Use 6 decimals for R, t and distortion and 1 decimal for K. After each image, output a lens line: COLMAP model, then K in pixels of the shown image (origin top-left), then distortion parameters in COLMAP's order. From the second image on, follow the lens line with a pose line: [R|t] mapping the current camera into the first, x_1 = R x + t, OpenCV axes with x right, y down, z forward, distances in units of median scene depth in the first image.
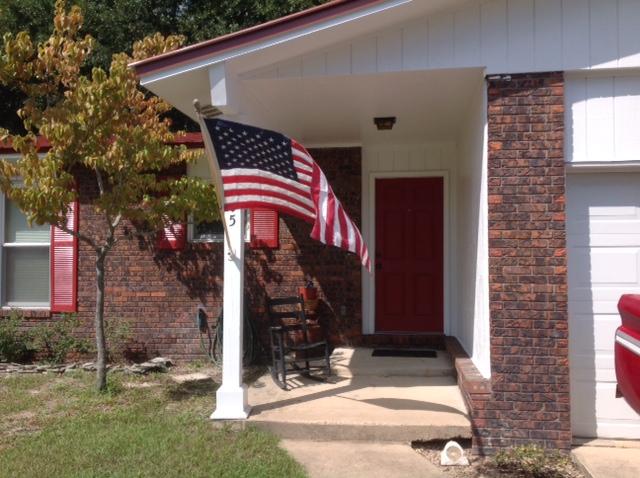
lens RADIAL K [[604.9, 0, 317.3], [0, 604.9, 237.4], [0, 0, 1]] dist [0.042830, 0.000000]
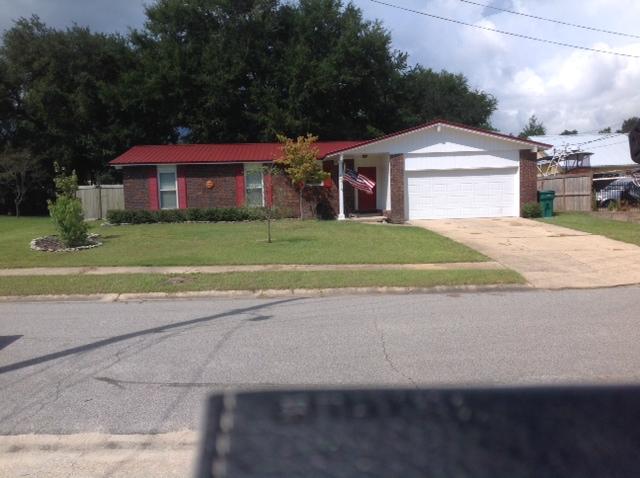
lens RADIAL K [[604.9, 0, 318.1], [0, 604.9, 231.9], [0, 0, 1]] dist [0.042830, 0.000000]
pose [[0.979697, -0.039829, 0.196485, -1.146175], [0.021899, 0.995463, 0.092593, -0.071700], [-0.199282, -0.086410, 0.976125, -3.358226]]
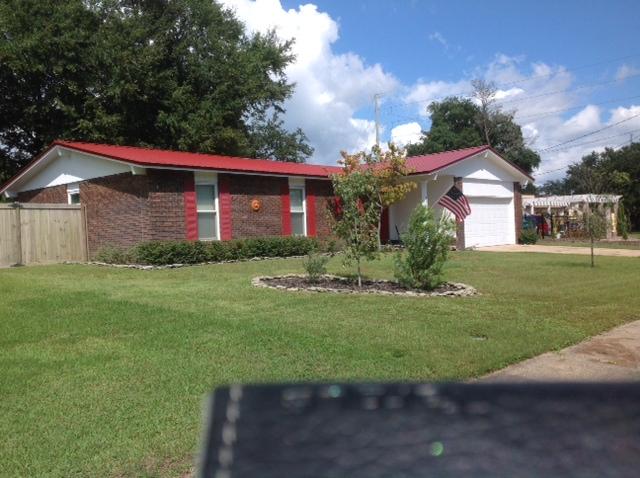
lens RADIAL K [[604.9, 0, 318.5], [0, 604.9, 240.1], [0, 0, 1]] dist [0.042830, 0.000000]
pose [[0.512004, -0.030336, 0.858447, -3.704695], [0.010681, 0.999524, 0.028951, 0.078987], [-0.858917, -0.005653, 0.512084, -0.473809]]
